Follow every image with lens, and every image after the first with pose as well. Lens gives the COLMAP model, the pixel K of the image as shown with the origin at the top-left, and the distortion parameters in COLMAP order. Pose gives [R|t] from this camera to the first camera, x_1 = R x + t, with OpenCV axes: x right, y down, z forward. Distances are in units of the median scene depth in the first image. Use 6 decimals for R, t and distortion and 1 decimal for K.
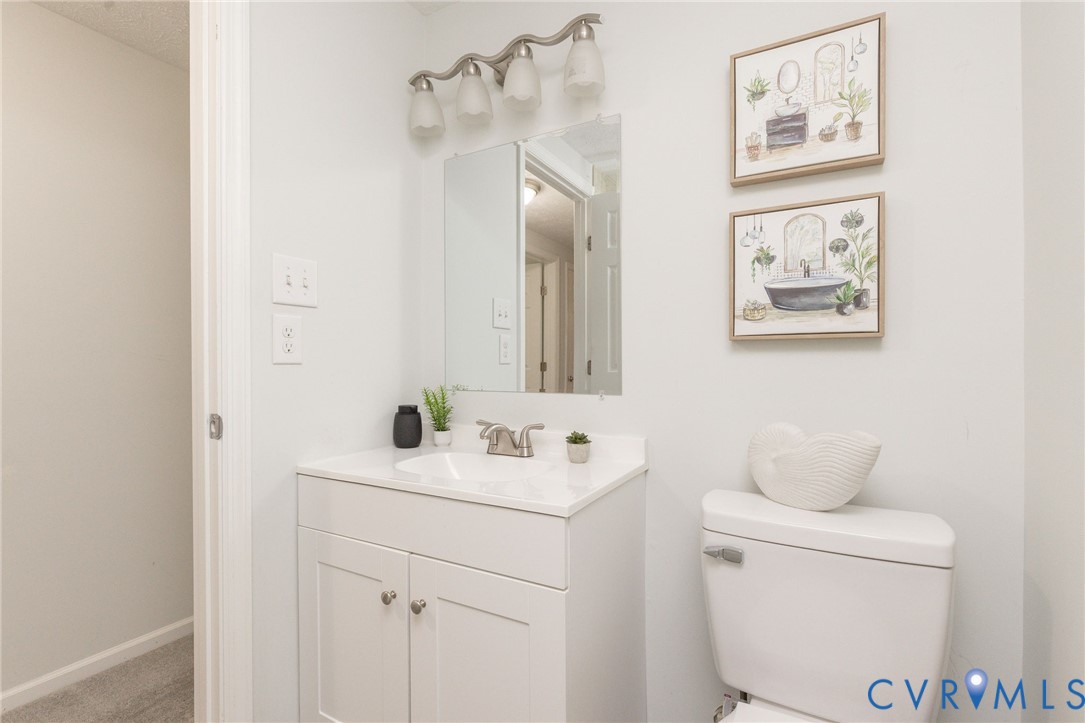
lens RADIAL K [[490.2, 0, 542.4], [0, 490.2, 371.4], [0, 0, 1]] dist [0.000545, -0.001839]
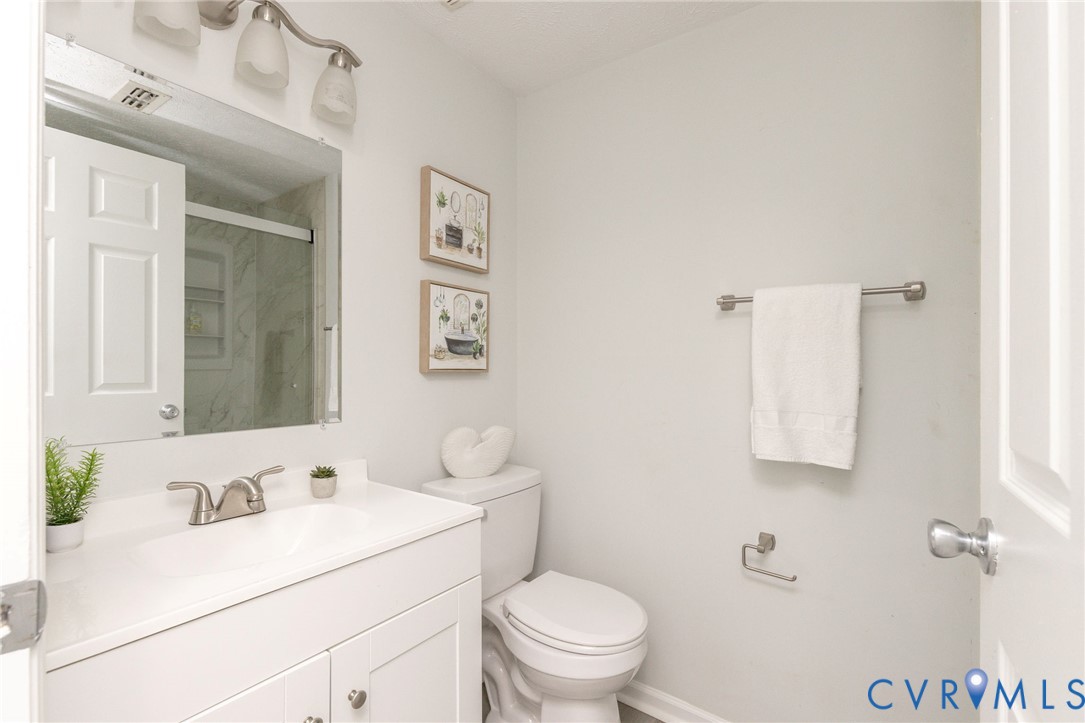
lens RADIAL K [[490.2, 0, 541.1], [0, 490.2, 363.3], [0, 0, 1]] dist [0.000545, -0.001839]
pose [[0.116810, 0.012287, 0.993078, -1.003328], [0.001354, 0.999921, -0.012531, -0.076944], [-0.993153, 0.002808, 0.116784, 0.564125]]
